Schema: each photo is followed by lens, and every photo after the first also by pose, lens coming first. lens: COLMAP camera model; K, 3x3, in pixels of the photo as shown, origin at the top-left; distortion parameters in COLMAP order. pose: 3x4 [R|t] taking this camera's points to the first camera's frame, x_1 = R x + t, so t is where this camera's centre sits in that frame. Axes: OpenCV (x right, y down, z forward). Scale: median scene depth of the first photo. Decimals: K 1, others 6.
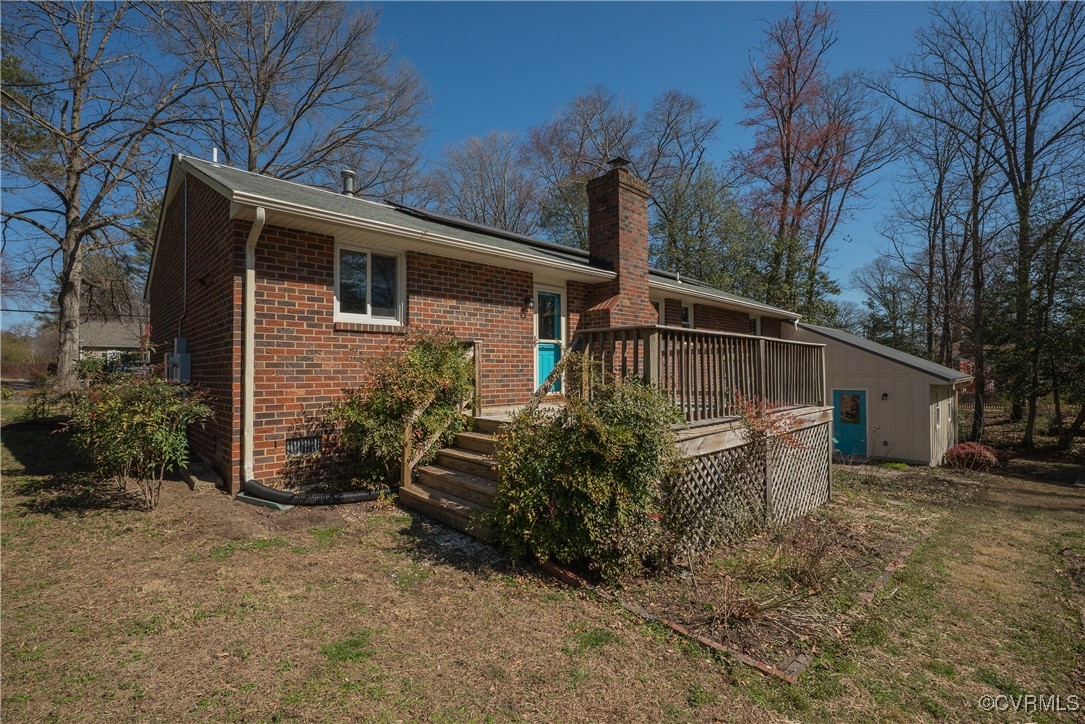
lens RADIAL K [[481.6, 0, 541.6], [0, 481.6, 362.2], [0, 0, 1]] dist [-0.003187, 0.001634]
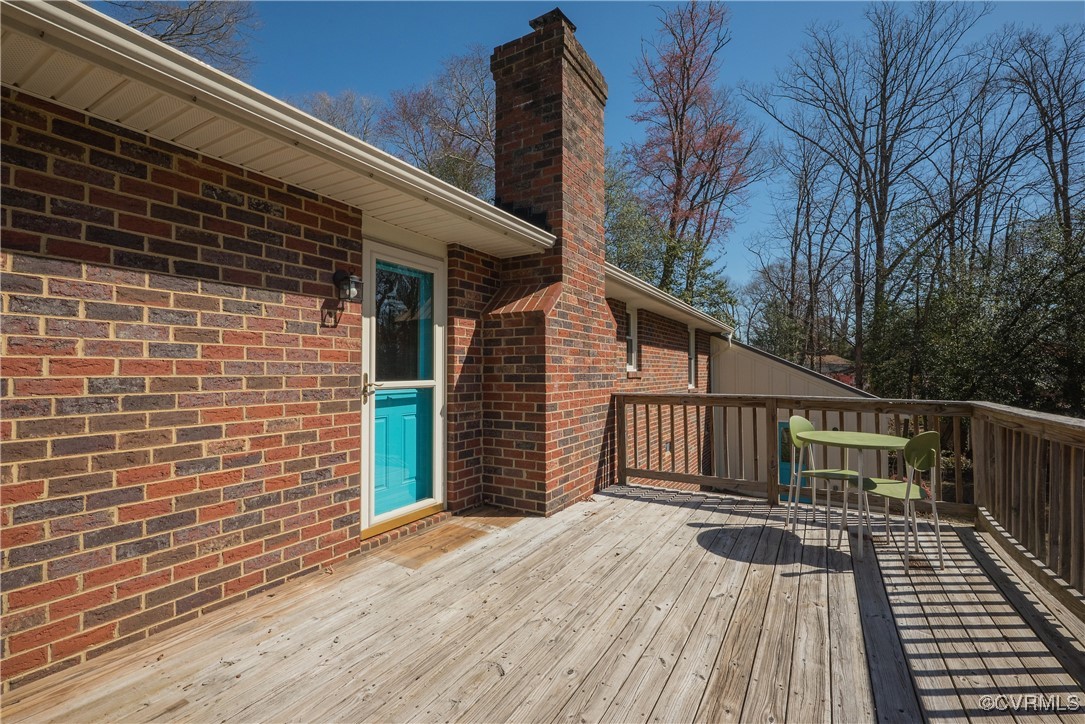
lens RADIAL K [[481.6, 0, 541.6], [0, 481.6, 362.2], [0, 0, 1]] dist [-0.003187, 0.001634]
pose [[0.963714, 0.012688, 0.266635, 0.017985], [-0.011583, 0.999917, -0.005716, -0.059134], [-0.266685, 0.002420, 0.963781, 0.549262]]
